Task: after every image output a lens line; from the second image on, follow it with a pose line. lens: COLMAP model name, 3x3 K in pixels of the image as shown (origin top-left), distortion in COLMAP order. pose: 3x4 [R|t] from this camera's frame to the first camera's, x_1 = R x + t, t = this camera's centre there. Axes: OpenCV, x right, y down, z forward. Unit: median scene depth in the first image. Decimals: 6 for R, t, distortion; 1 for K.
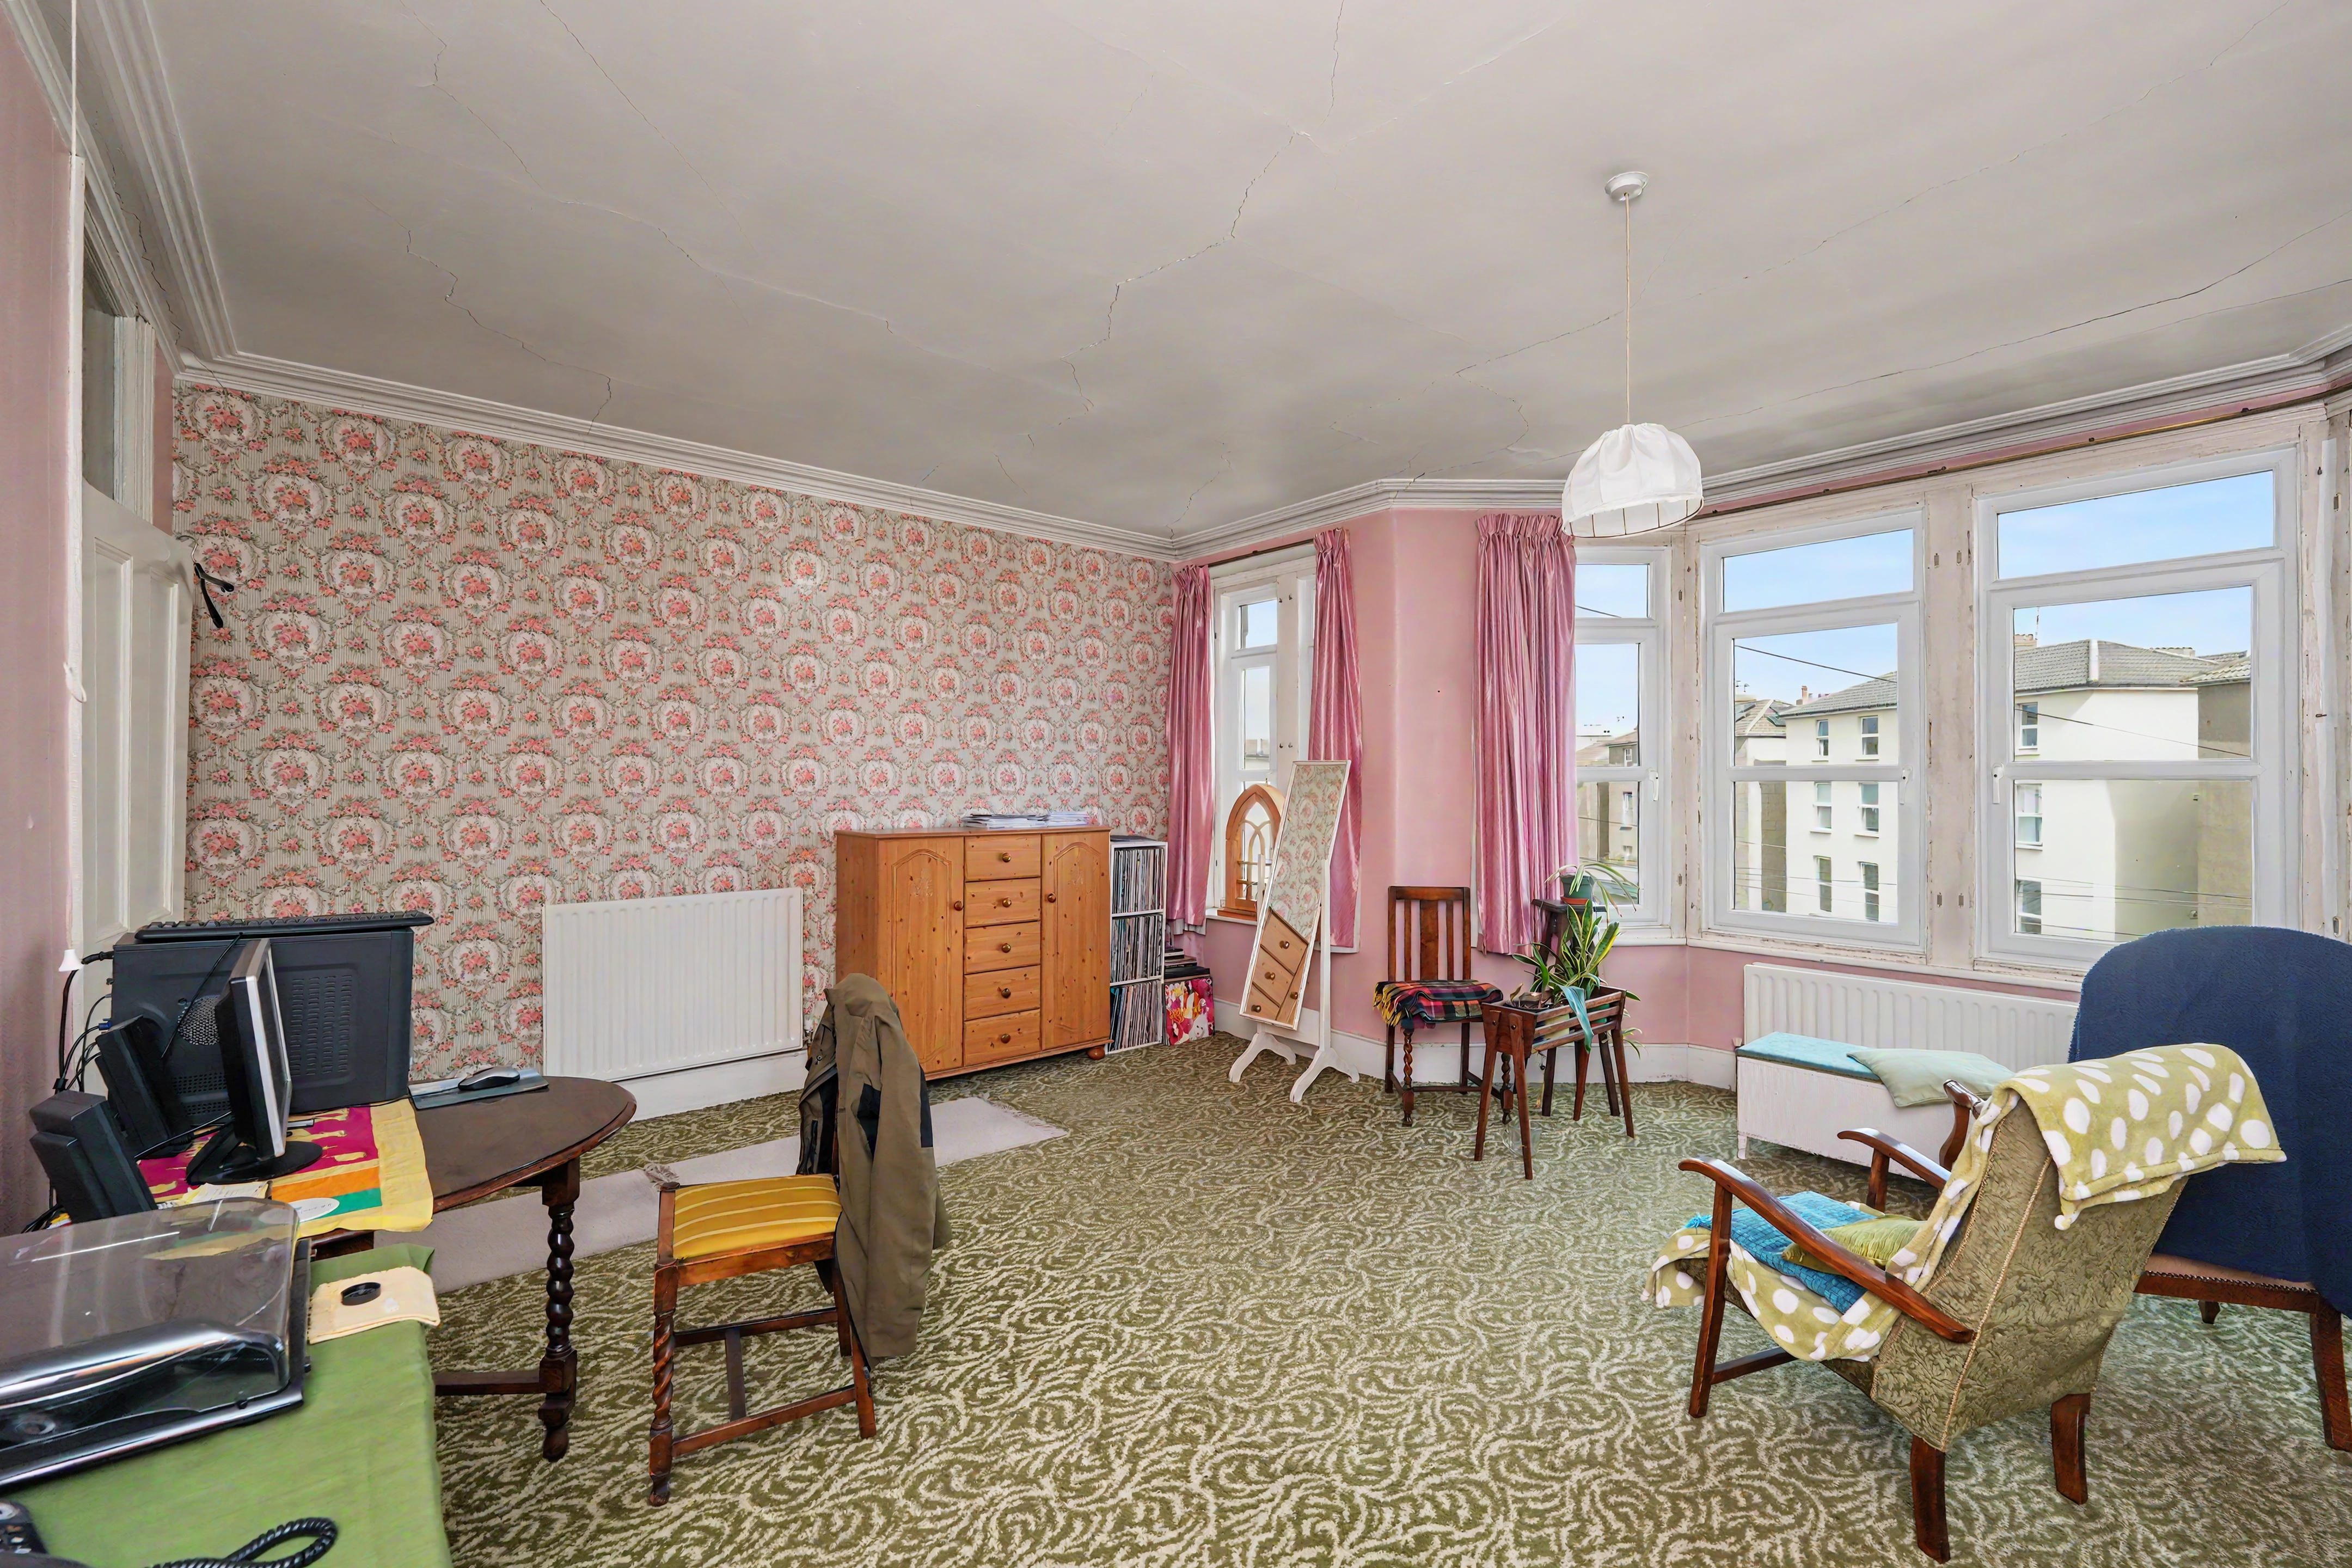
lens RADIAL K [[990.9, 0, 1169.4], [0, 990.9, 776.2], [0, 0, 1]] dist [-0.000783, -0.002481]
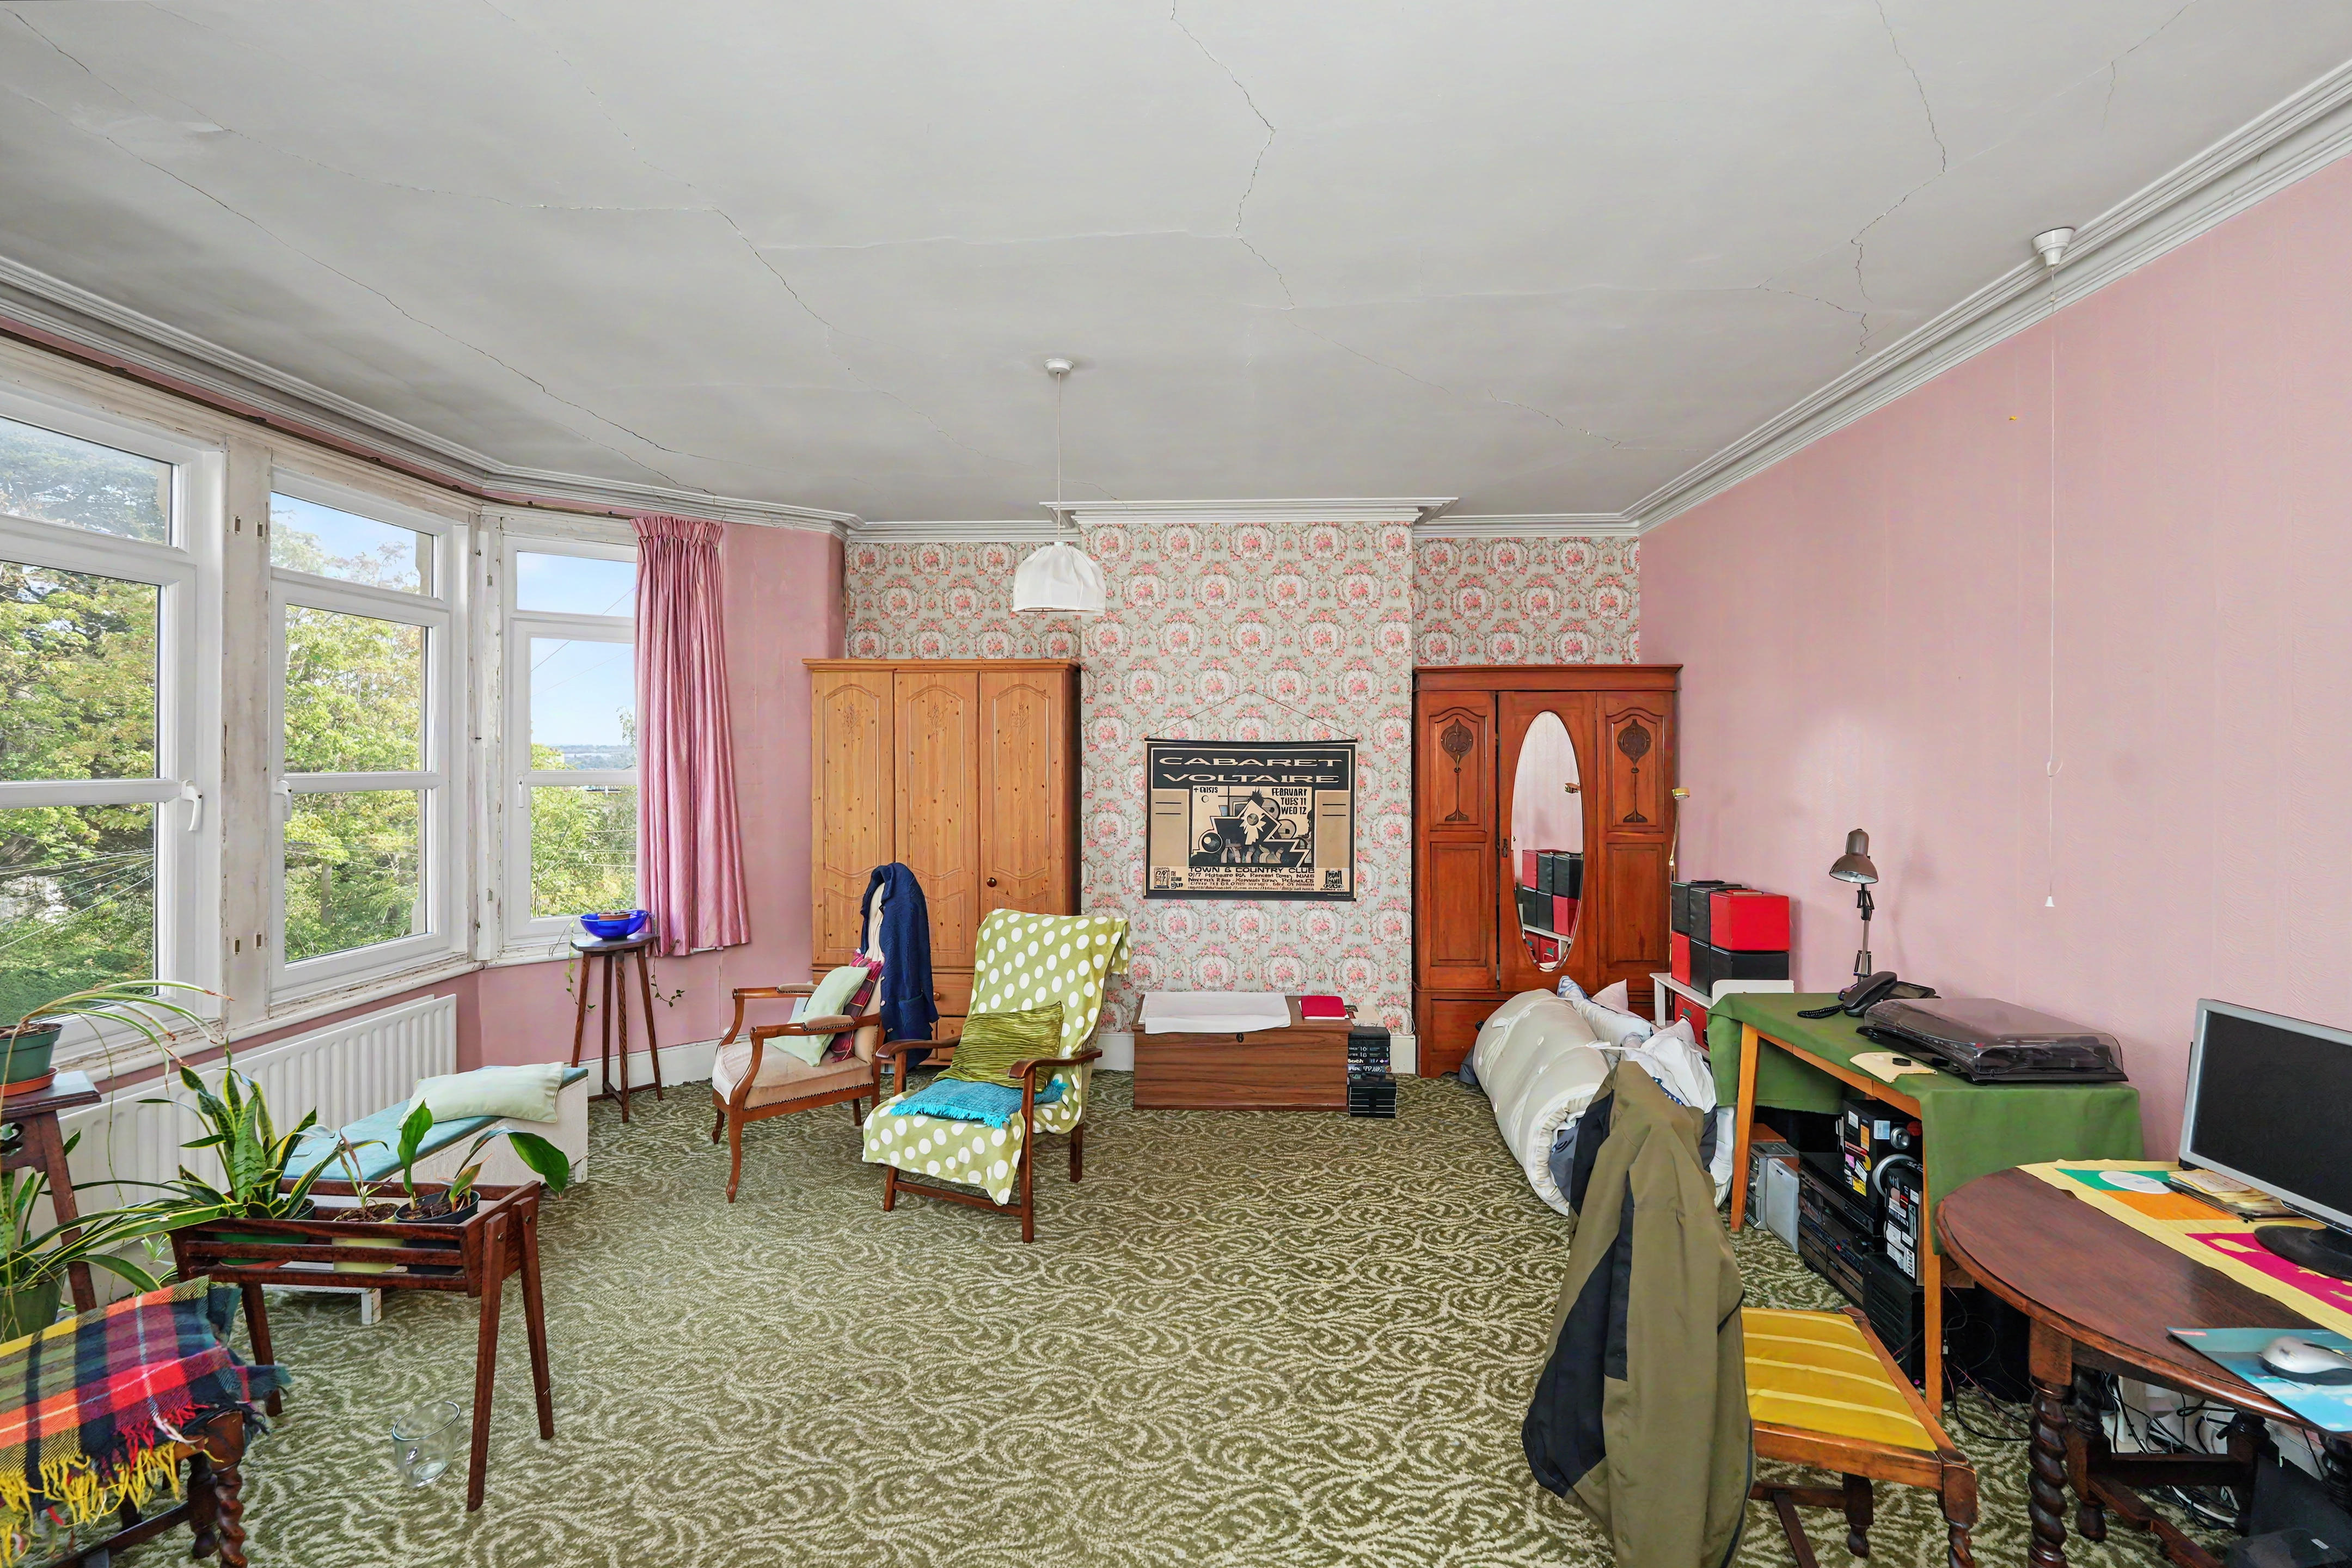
lens RADIAL K [[990.9, 0, 1171.0], [0, 990.9, 766.1], [0, 0, 1]] dist [-0.000783, -0.002481]
pose [[-0.739937, -0.007676, 0.672632, -0.572155], [-0.002765, 0.999961, 0.008371, -0.055510], [-0.672670, 0.004334, -0.739930, 1.891649]]
